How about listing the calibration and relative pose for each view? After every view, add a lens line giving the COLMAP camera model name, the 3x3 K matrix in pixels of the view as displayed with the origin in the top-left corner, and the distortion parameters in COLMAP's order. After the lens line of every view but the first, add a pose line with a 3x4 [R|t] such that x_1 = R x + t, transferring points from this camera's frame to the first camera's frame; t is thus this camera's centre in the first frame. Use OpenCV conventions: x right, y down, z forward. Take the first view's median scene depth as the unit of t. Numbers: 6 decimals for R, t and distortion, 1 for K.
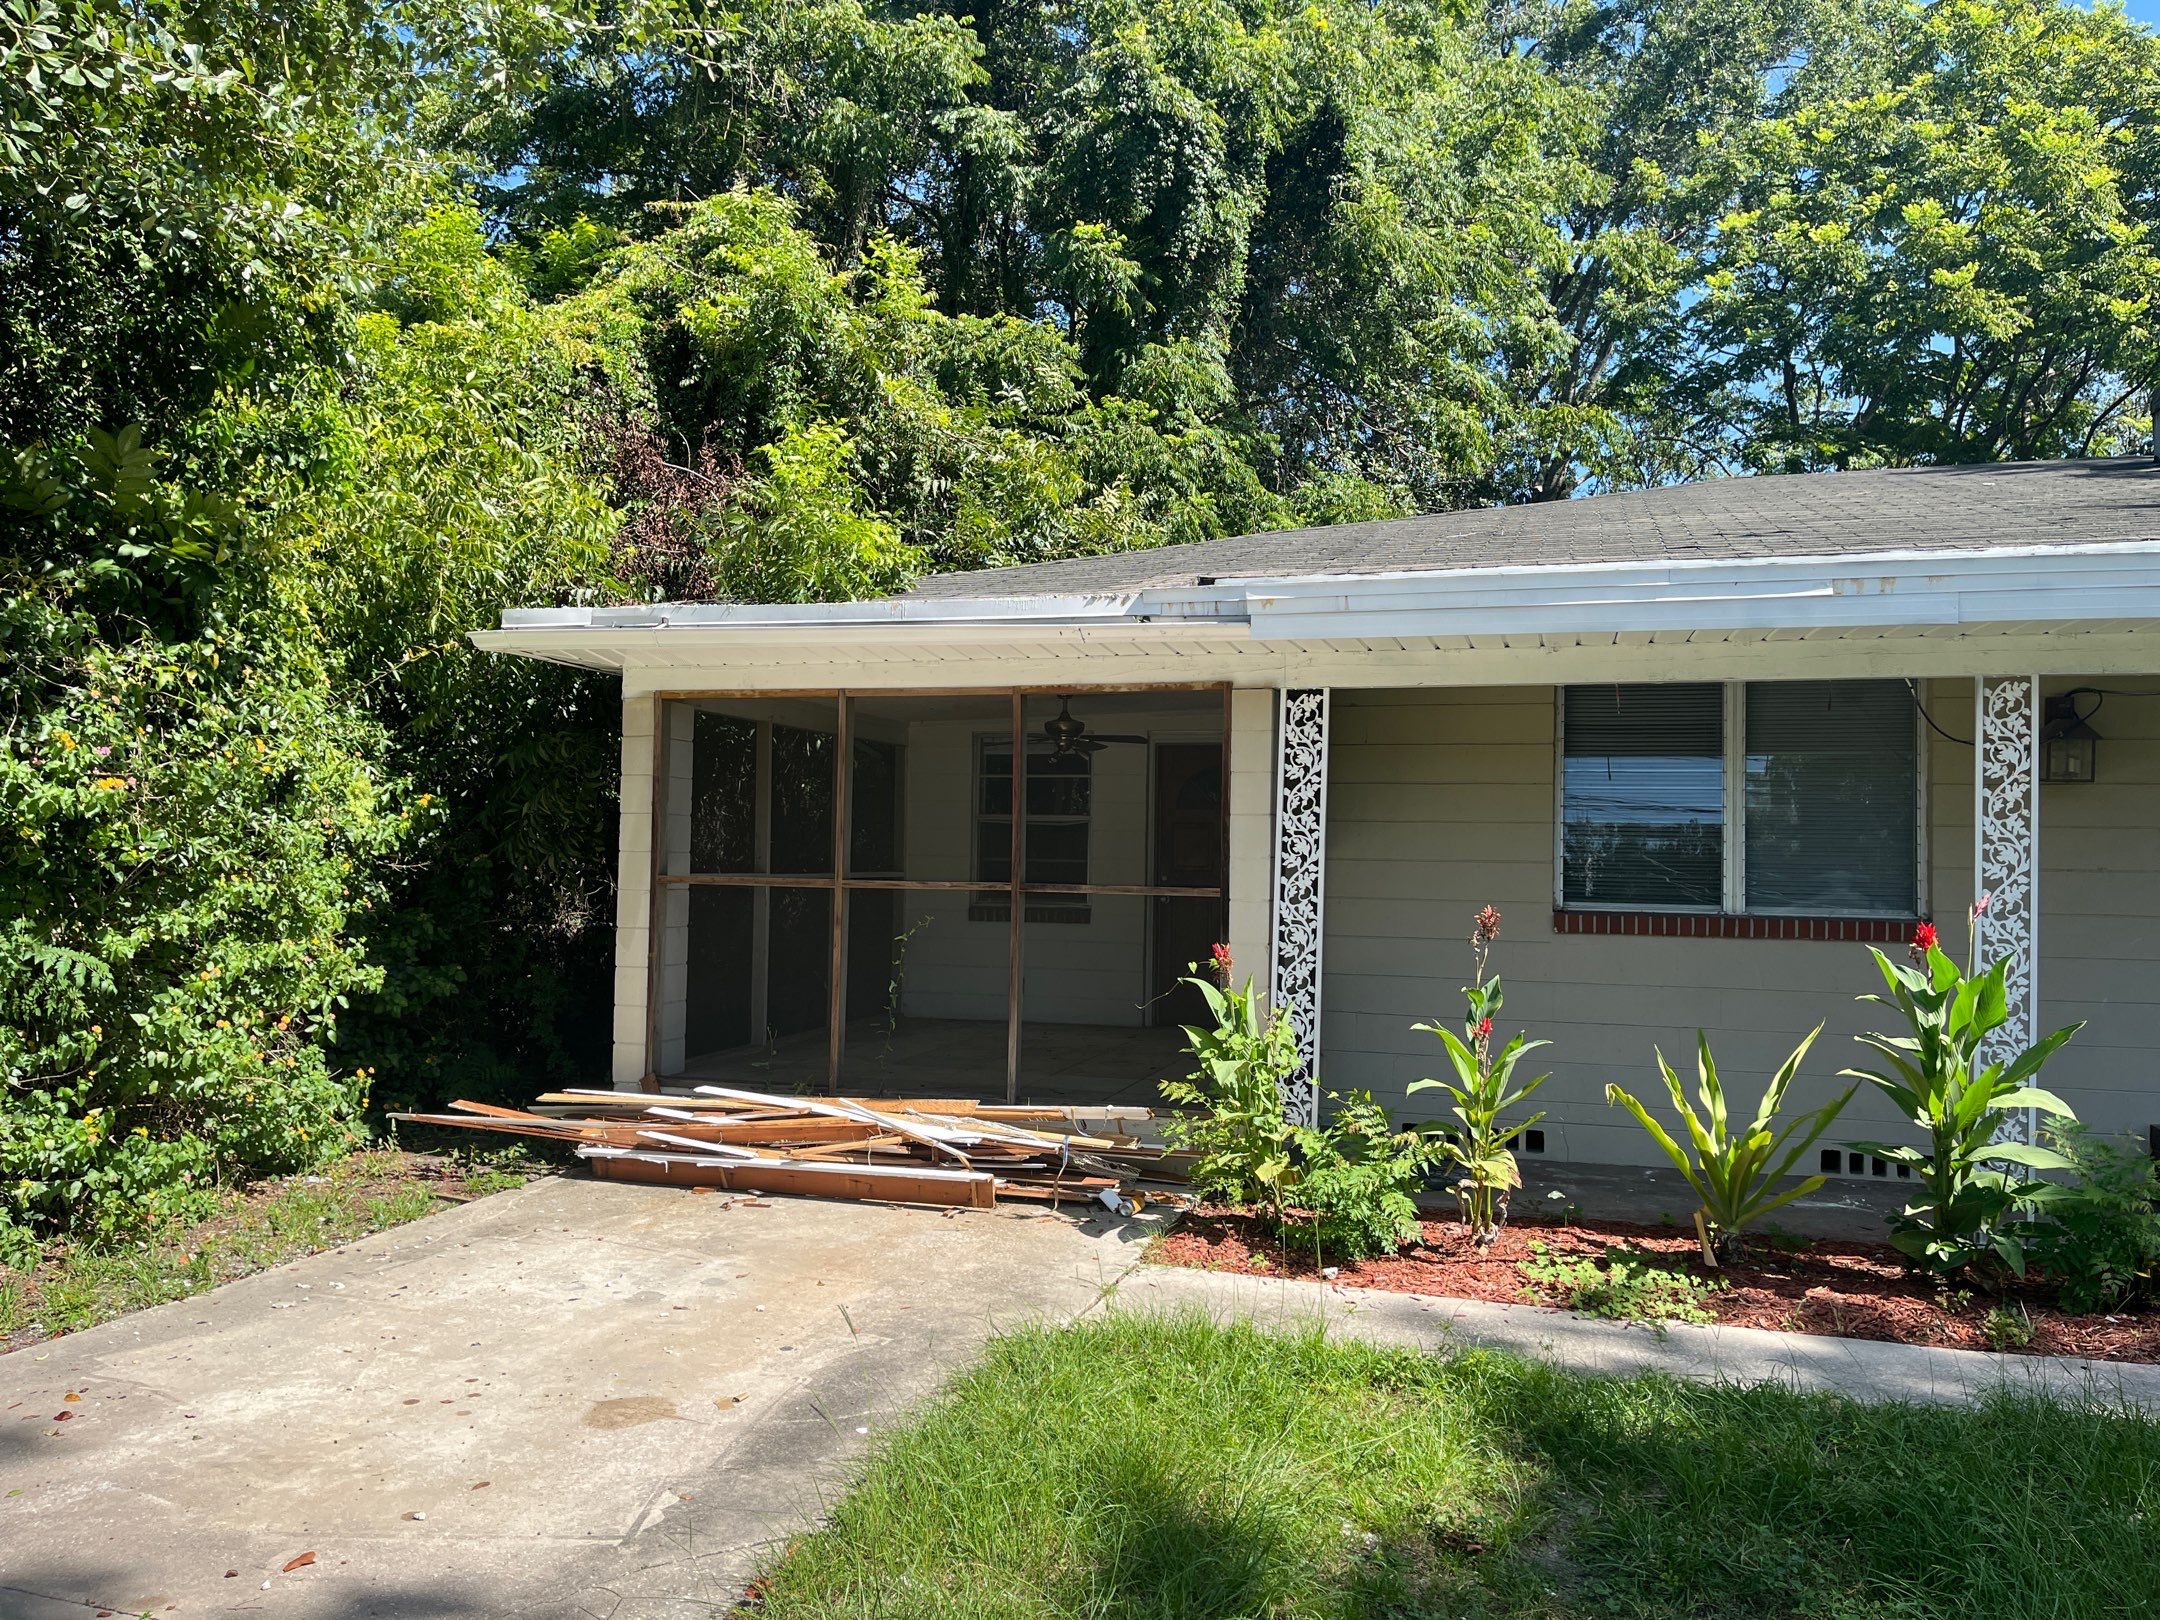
lens RADIAL K [[1625.4, 0, 1080.0], [0, 1625.4, 810.0], [0, 0, 1]] dist [0.093789, -0.145162]
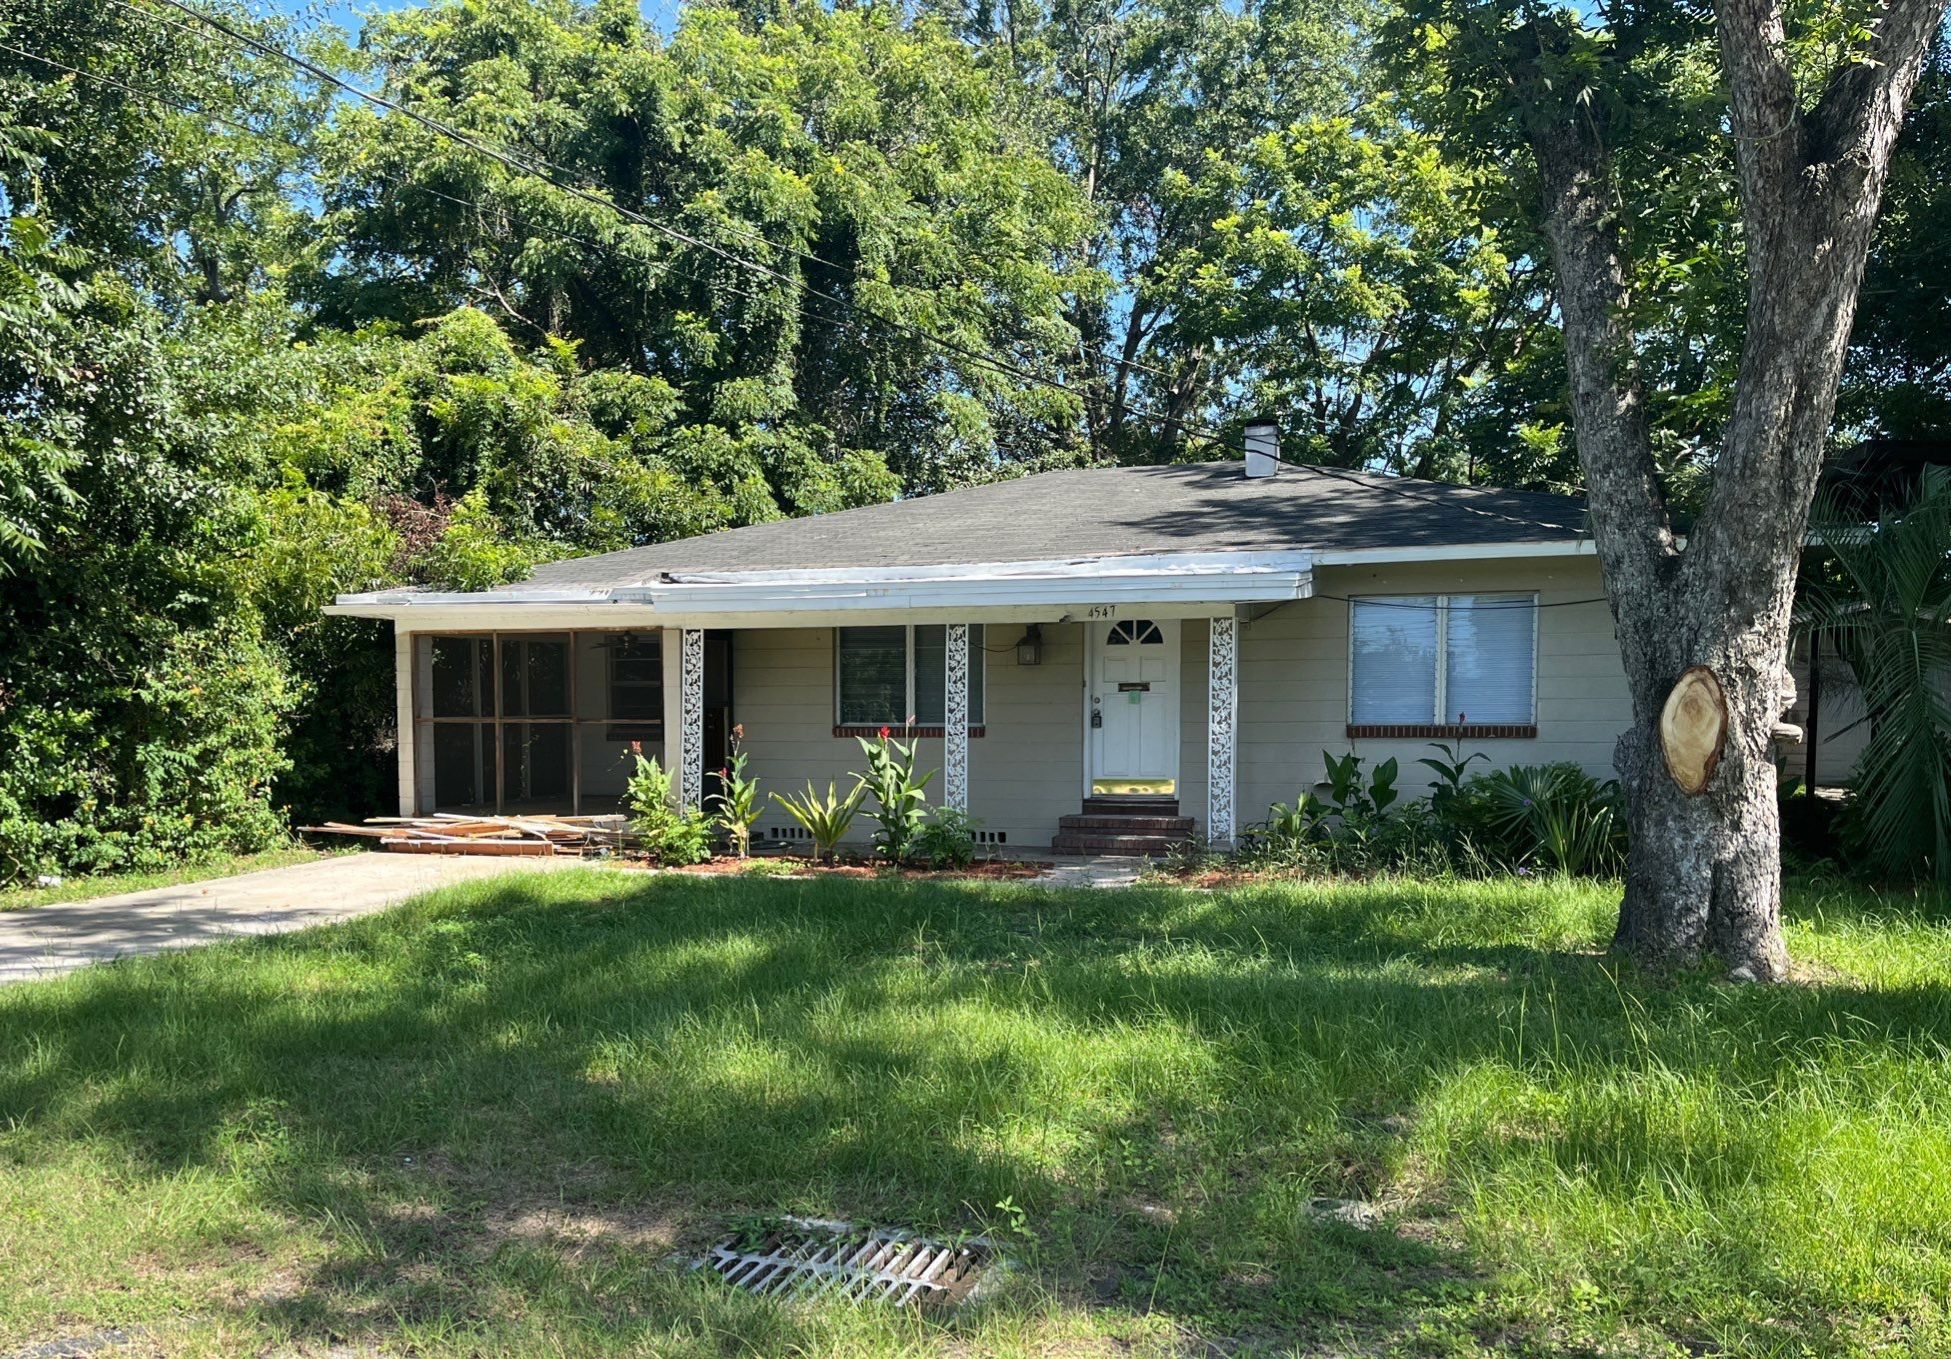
lens RADIAL K [[1842.4, 0, 972.3], [0, 1842.4, 815.1], [0, 0, 1]] dist [0.178645, -0.598842]
pose [[0.998905, -0.020238, -0.042183, 0.624203], [0.024290, 0.994901, 0.097888, -0.060391], [0.039987, -0.098805, 0.994303, -1.539058]]
